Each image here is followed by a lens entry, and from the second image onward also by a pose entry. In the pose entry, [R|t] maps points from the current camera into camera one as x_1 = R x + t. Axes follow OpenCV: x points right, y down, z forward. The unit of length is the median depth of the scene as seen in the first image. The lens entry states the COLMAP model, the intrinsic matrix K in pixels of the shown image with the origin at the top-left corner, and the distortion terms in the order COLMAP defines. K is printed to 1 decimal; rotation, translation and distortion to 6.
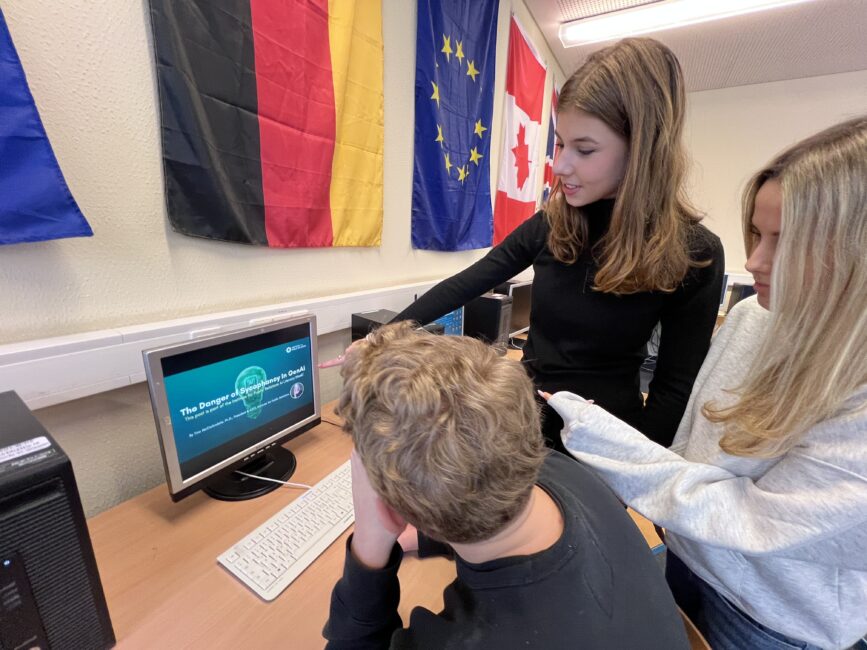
lens RADIAL K [[357.2, 0, 434.2], [0, 357.2, 332.1], [0, 0, 1]] dist [-0.002315, 0.000339]
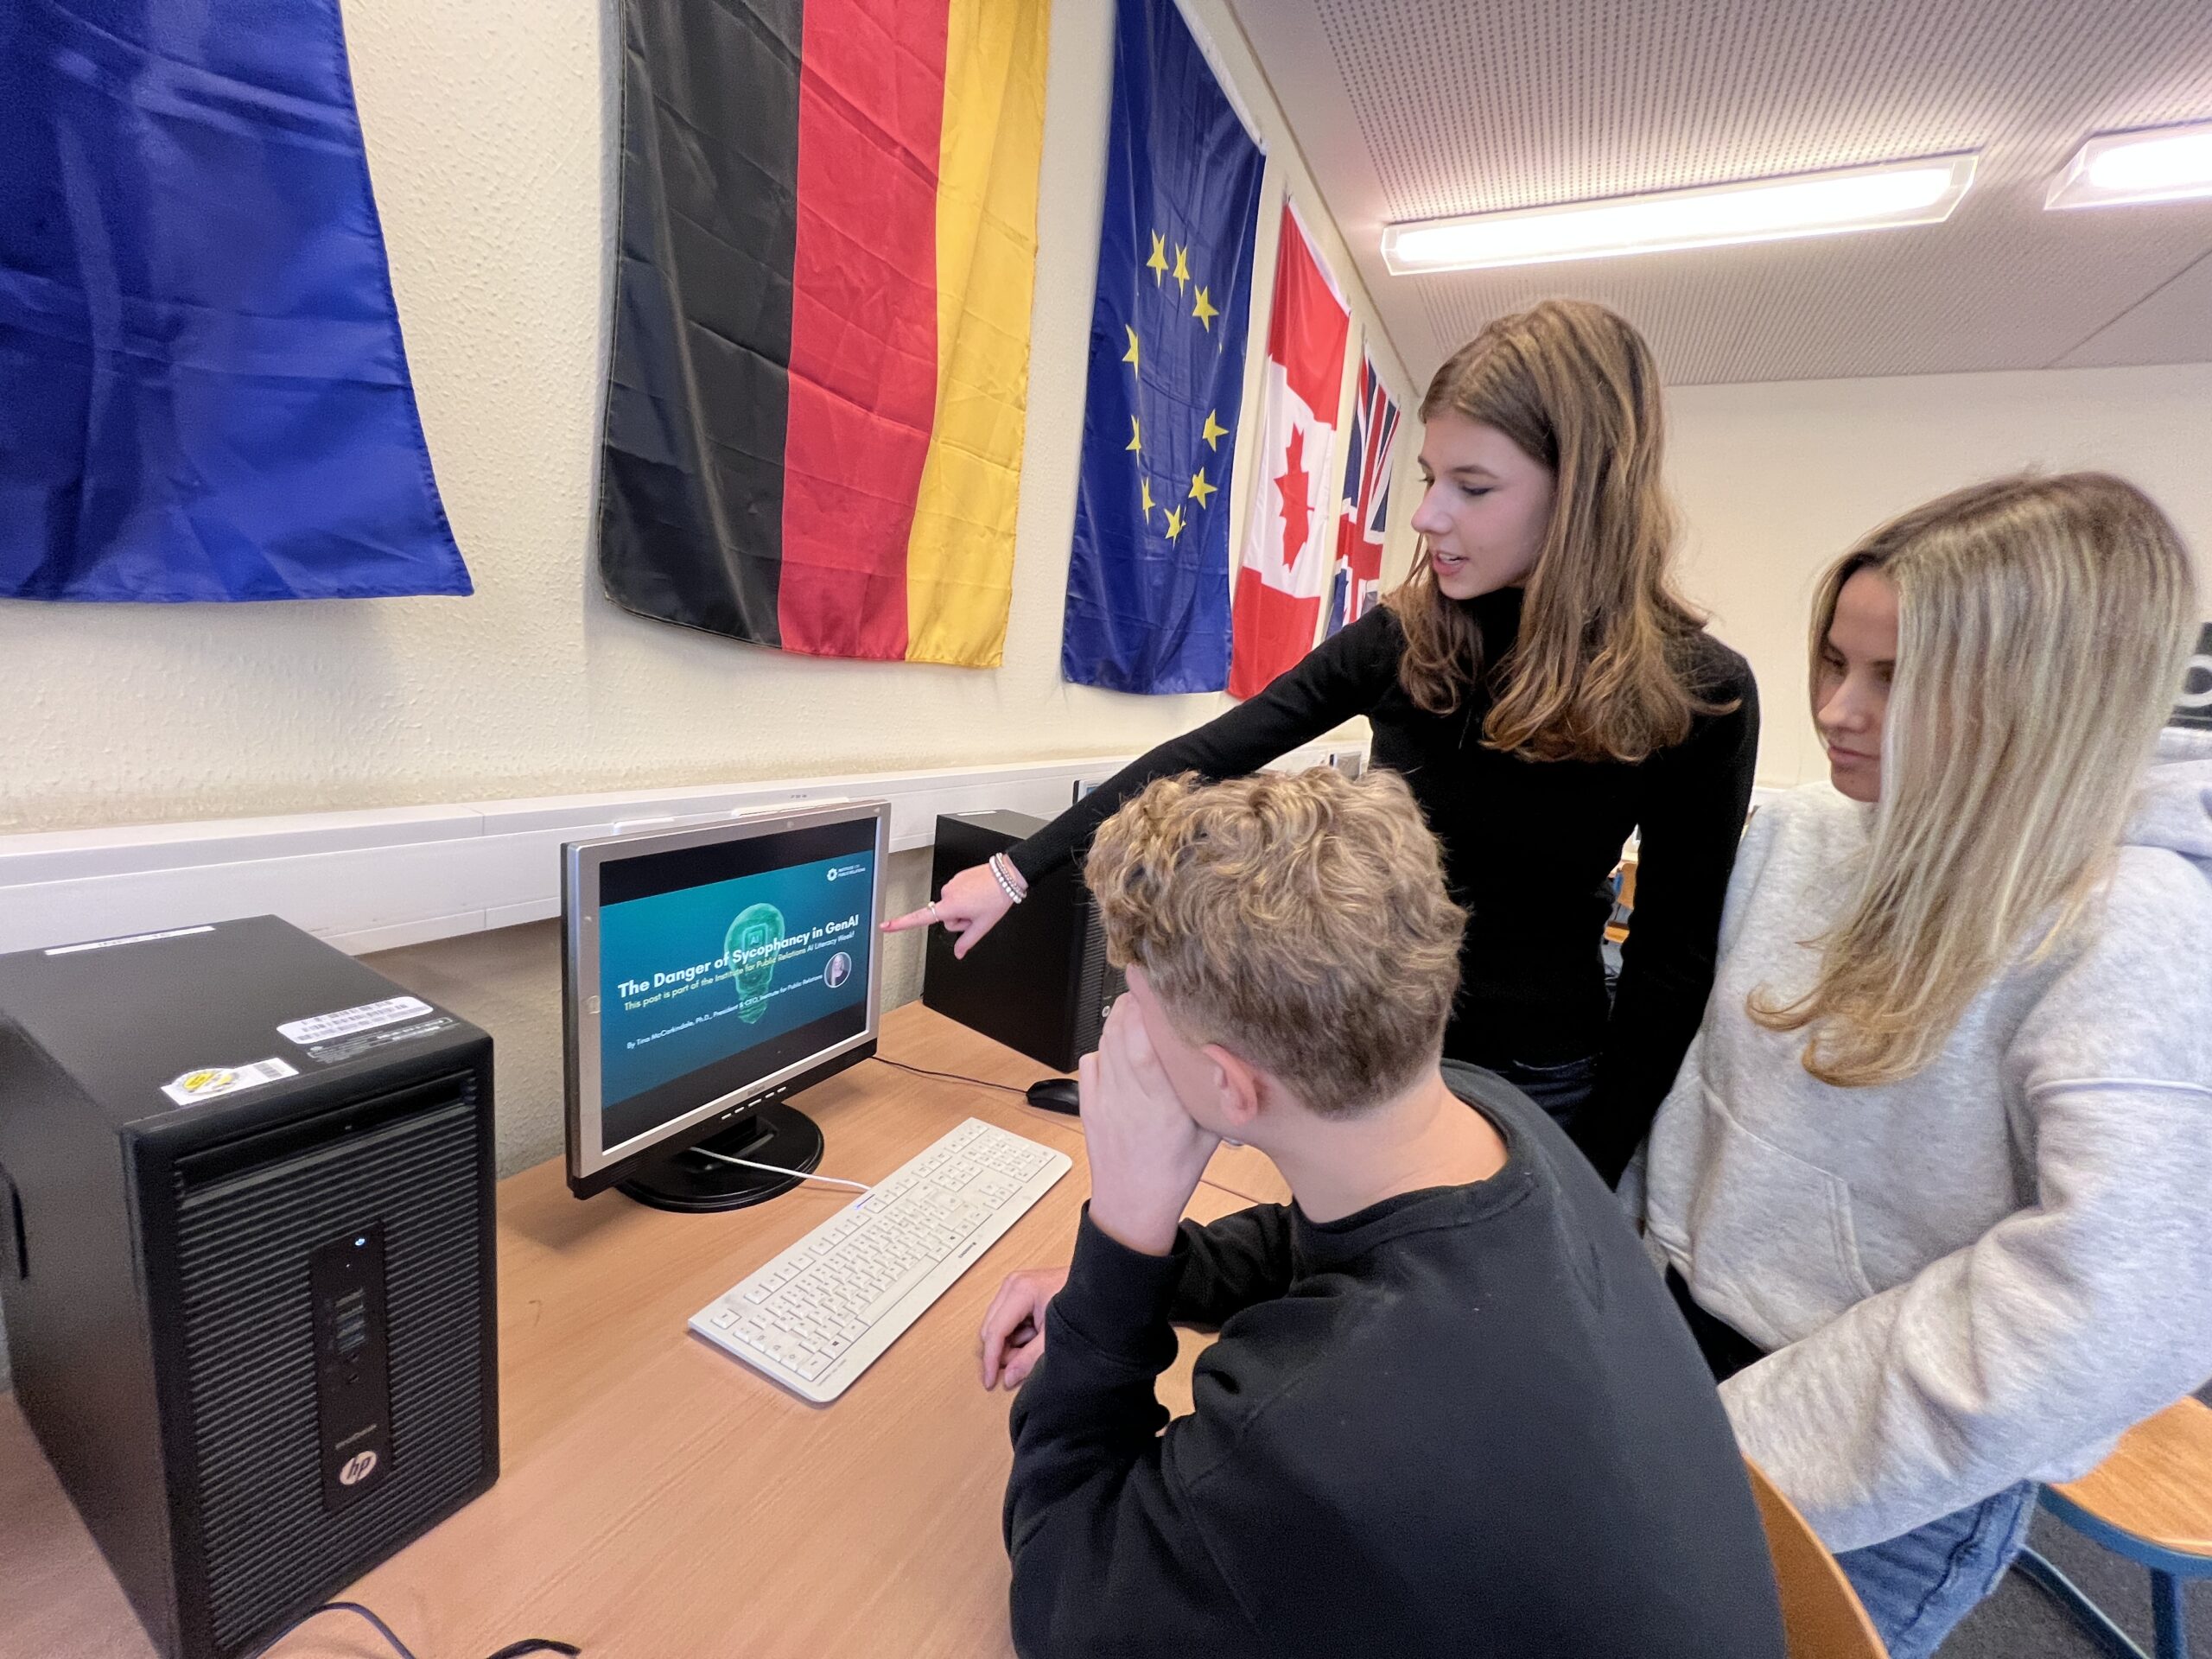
lens RADIAL K [[888.7, 0, 1106.0], [0, 888.7, 829.5], [0, 0, 1]] dist [-0.001674, 0.000353]
pose [[0.996485, 0.043409, 0.071644, -0.134198], [-0.037128, 0.995534, -0.086791, 0.070544], [-0.075092, 0.083826, 0.993647, -0.126786]]
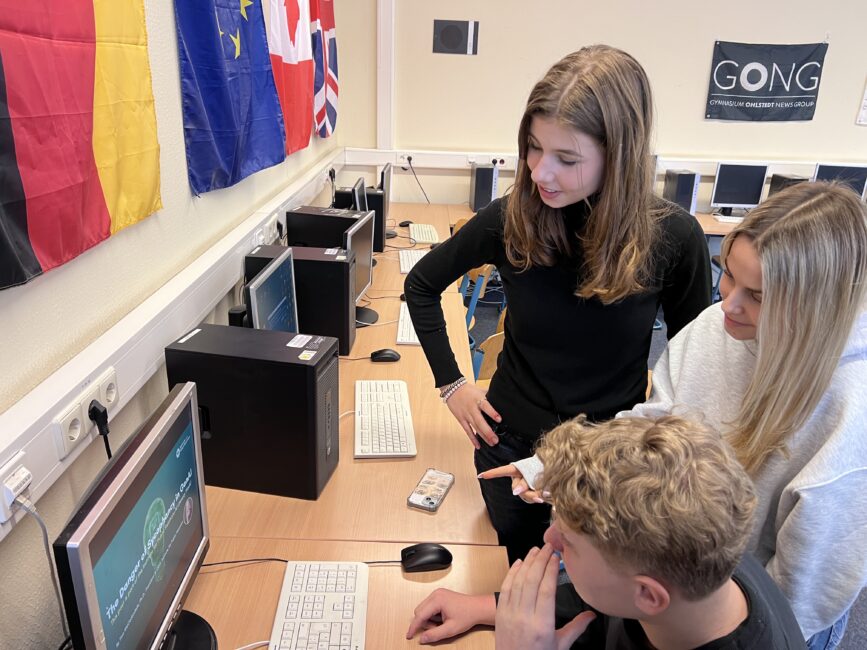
lens RADIAL K [[651.1, 0, 480.5], [0, 651.1, 325.4], [0, 0, 1]] dist [0.052191, -0.000063]
pose [[0.809027, -0.198432, 0.553262, -0.527752], [0.126053, 0.977963, 0.166429, -0.261359], [-0.574095, -0.064905, 0.816212, -0.187227]]
